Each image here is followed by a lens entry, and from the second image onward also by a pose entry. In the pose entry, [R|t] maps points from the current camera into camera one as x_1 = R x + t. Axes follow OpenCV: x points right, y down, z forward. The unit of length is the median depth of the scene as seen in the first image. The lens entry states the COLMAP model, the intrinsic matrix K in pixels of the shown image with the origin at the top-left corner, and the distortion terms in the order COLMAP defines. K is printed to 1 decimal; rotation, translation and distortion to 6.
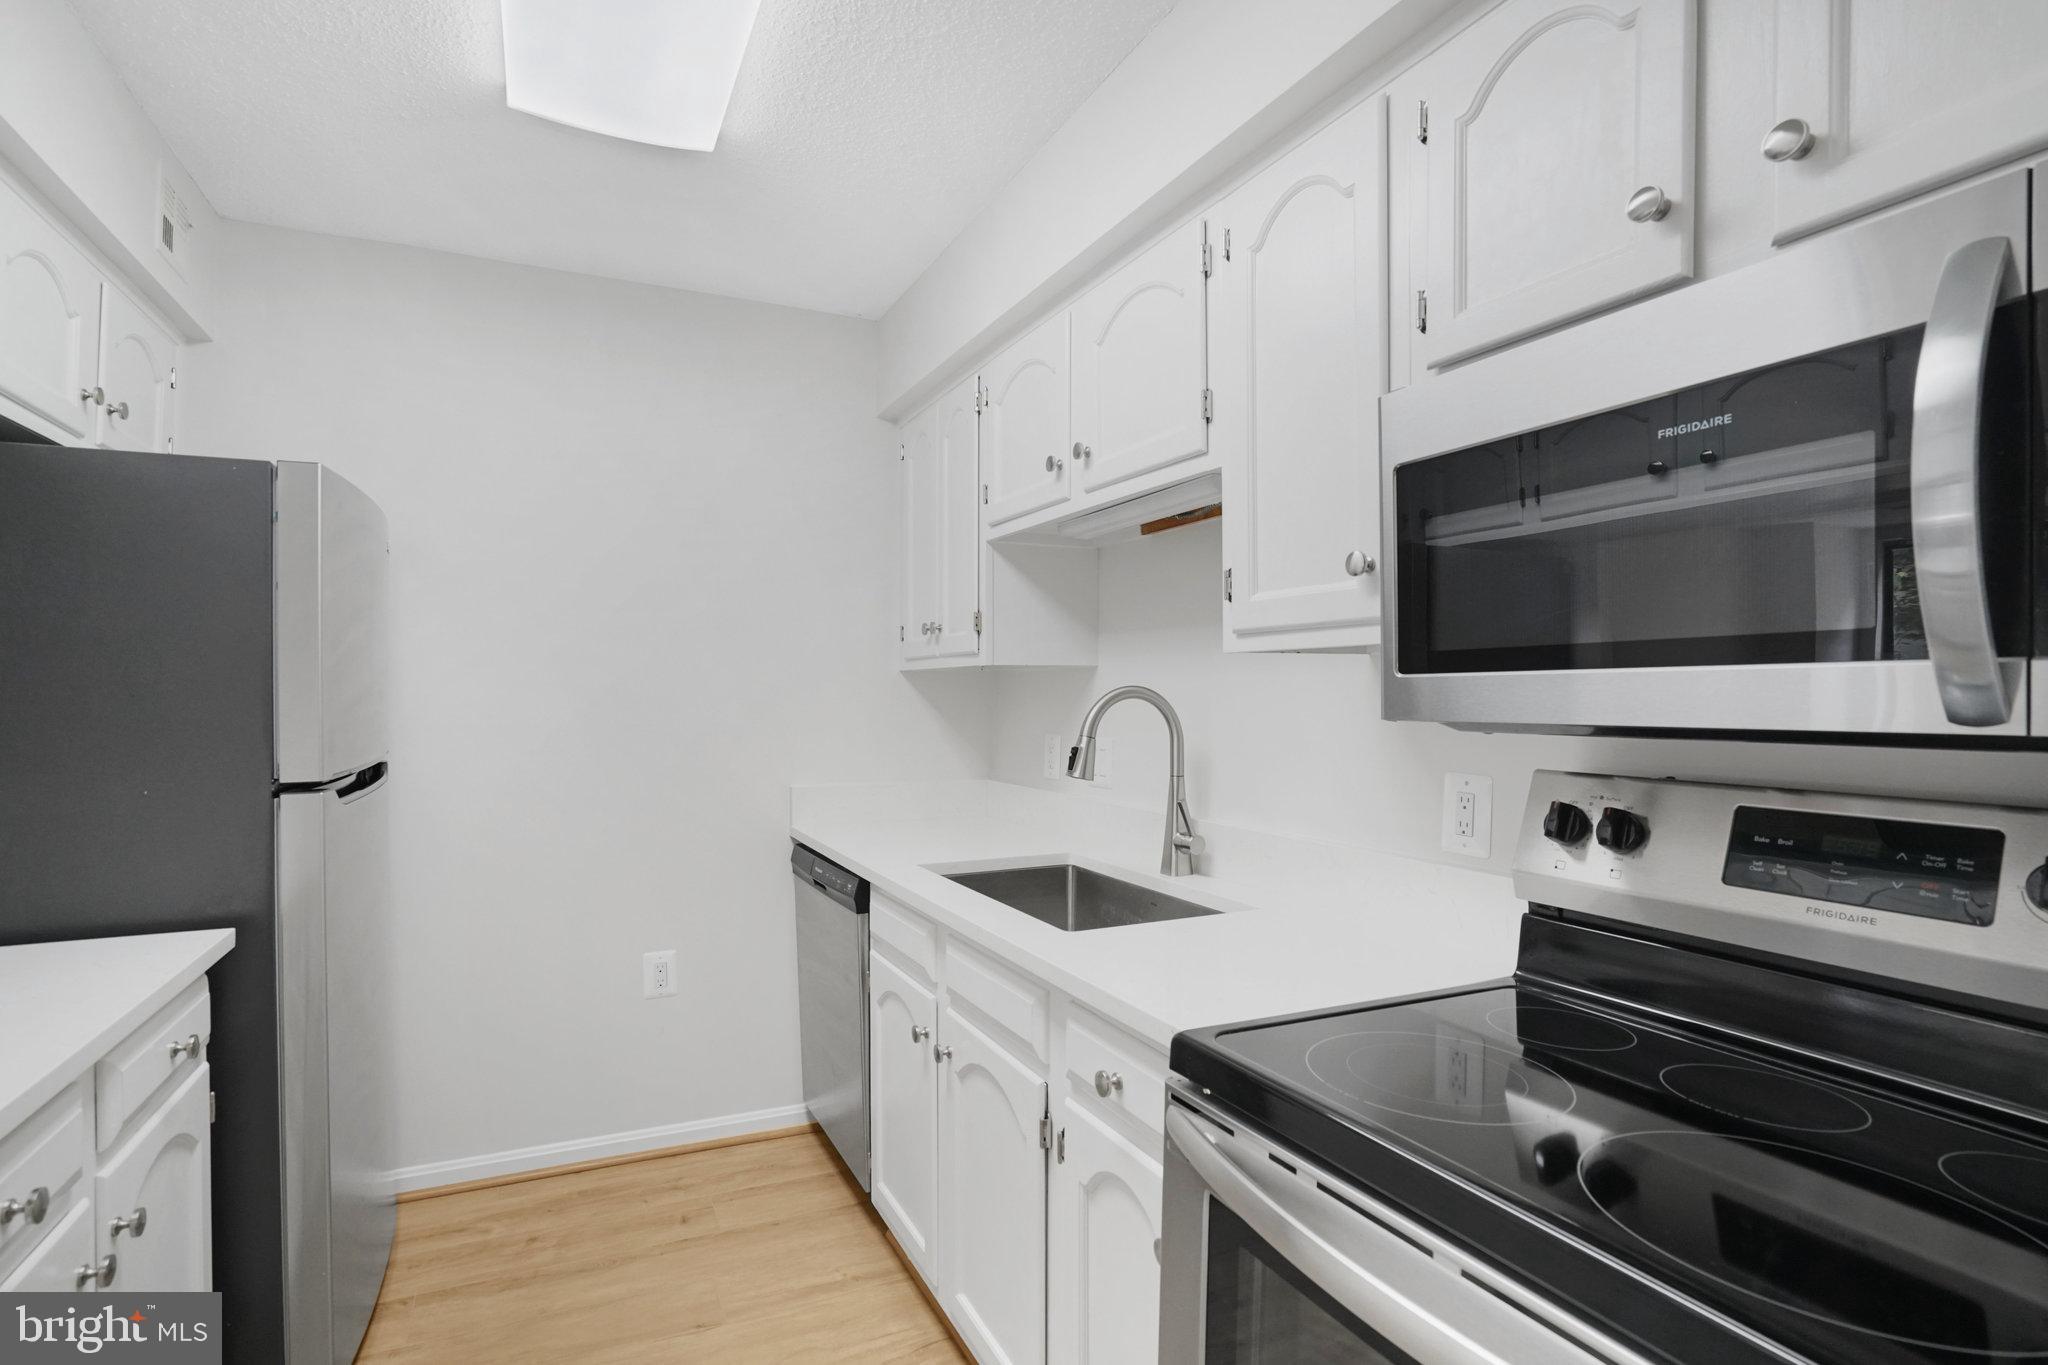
lens RADIAL K [[981.1, 0, 1024.0], [0, 981.1, 682.5], [0, 0, 1]] dist [-0.062620, 0.024311]
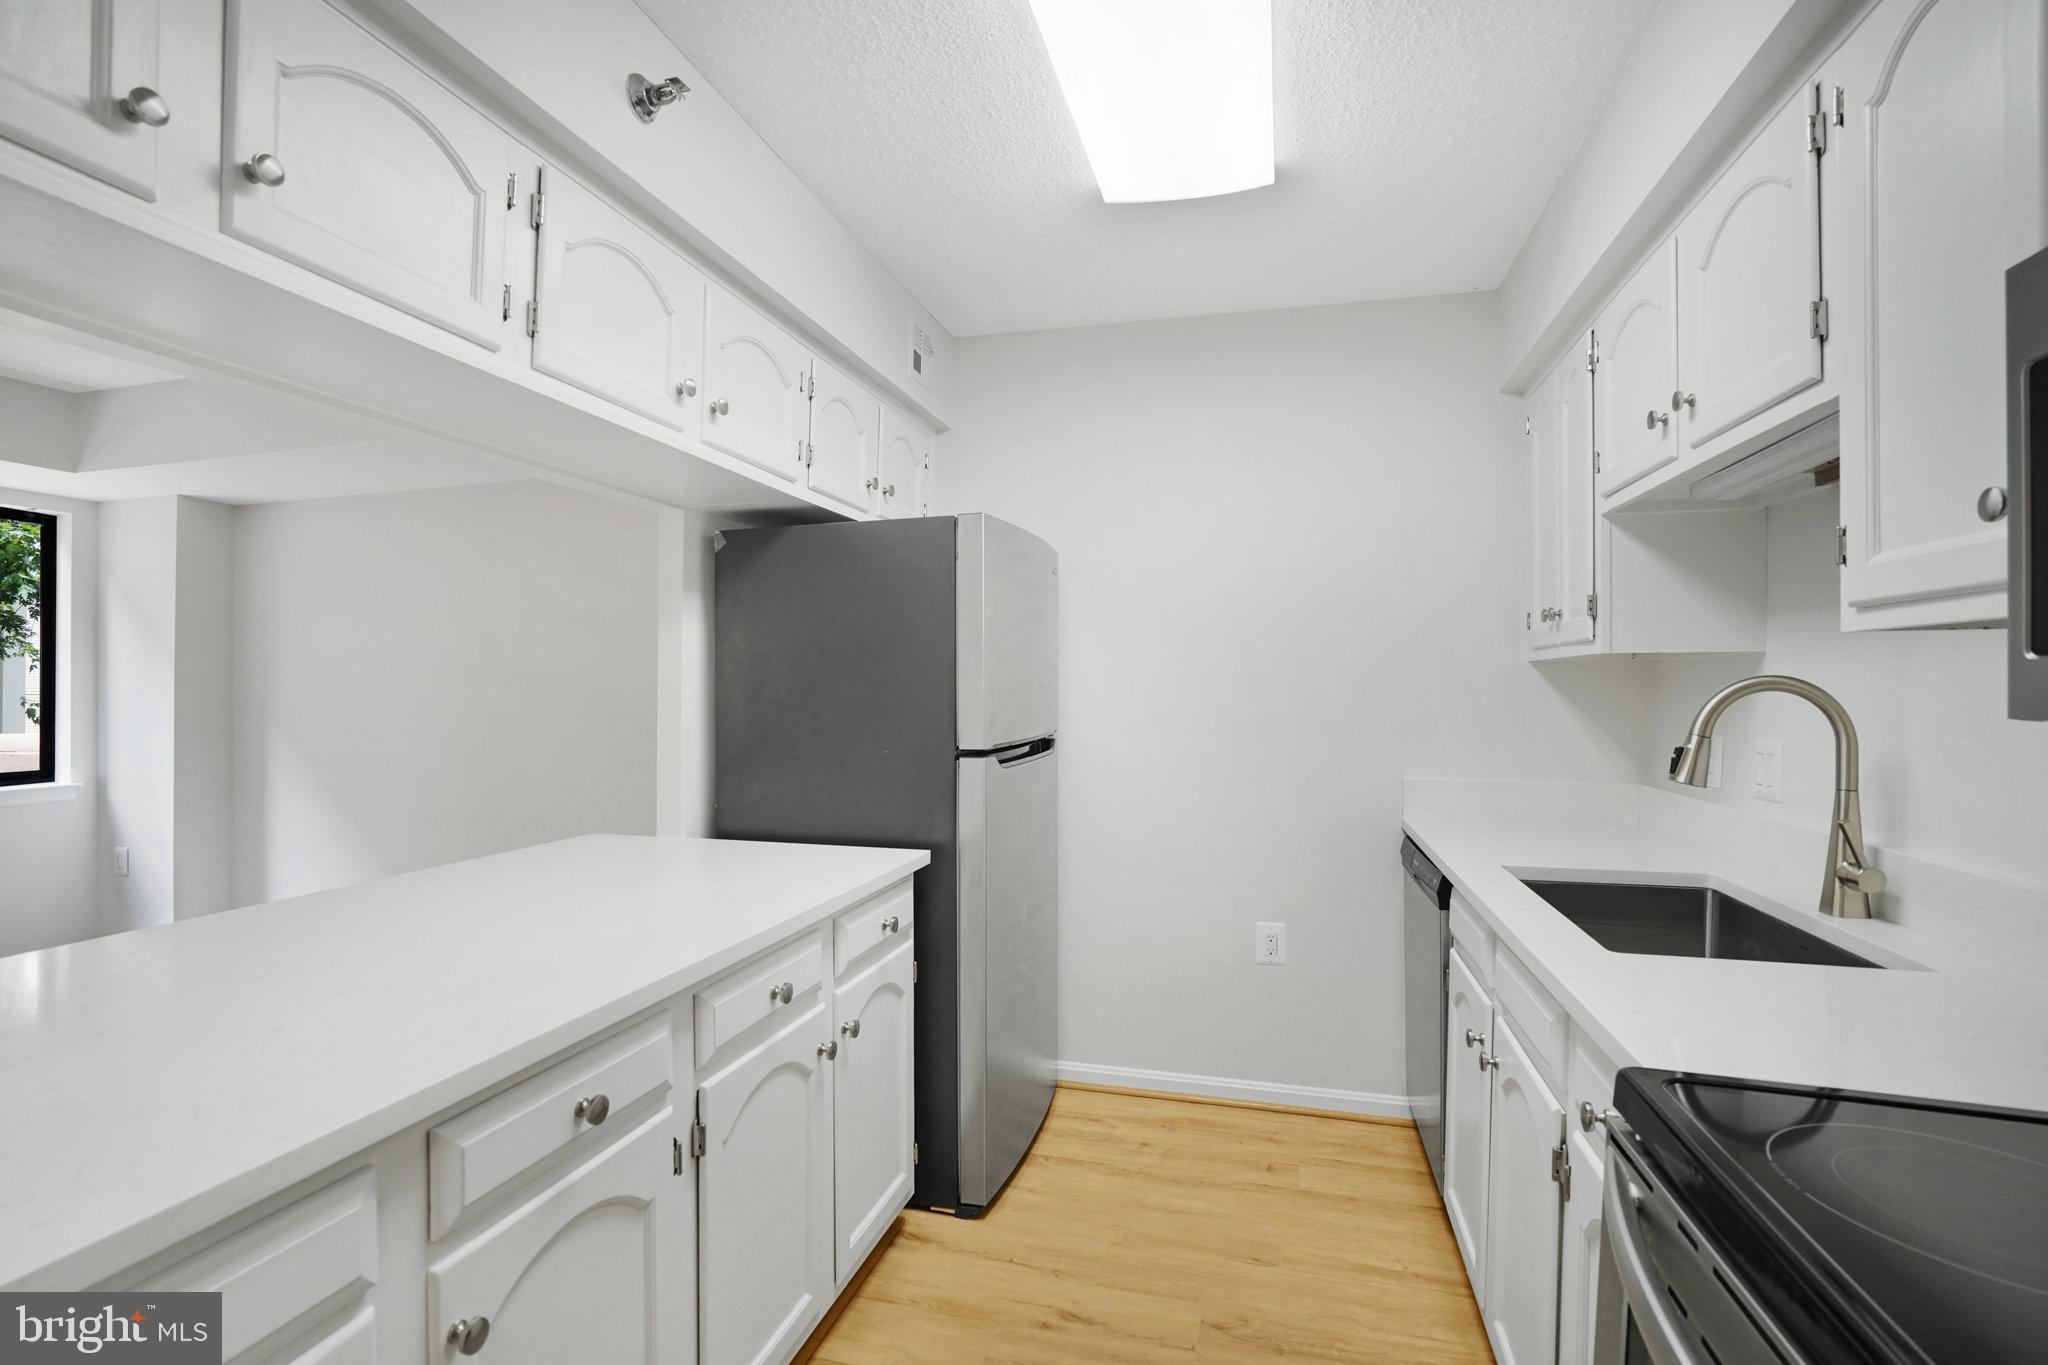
lens RADIAL K [[962.7, 0, 1008.4], [0, 962.7, 680.9], [0, 0, 1]] dist [-0.060845, 0.024322]
pose [[0.754617, -0.002328, -0.656161, 0.141023], [0.005563, 0.999980, 0.002850, 0.002191], [0.656141, -0.005800, 0.754616, -0.002150]]
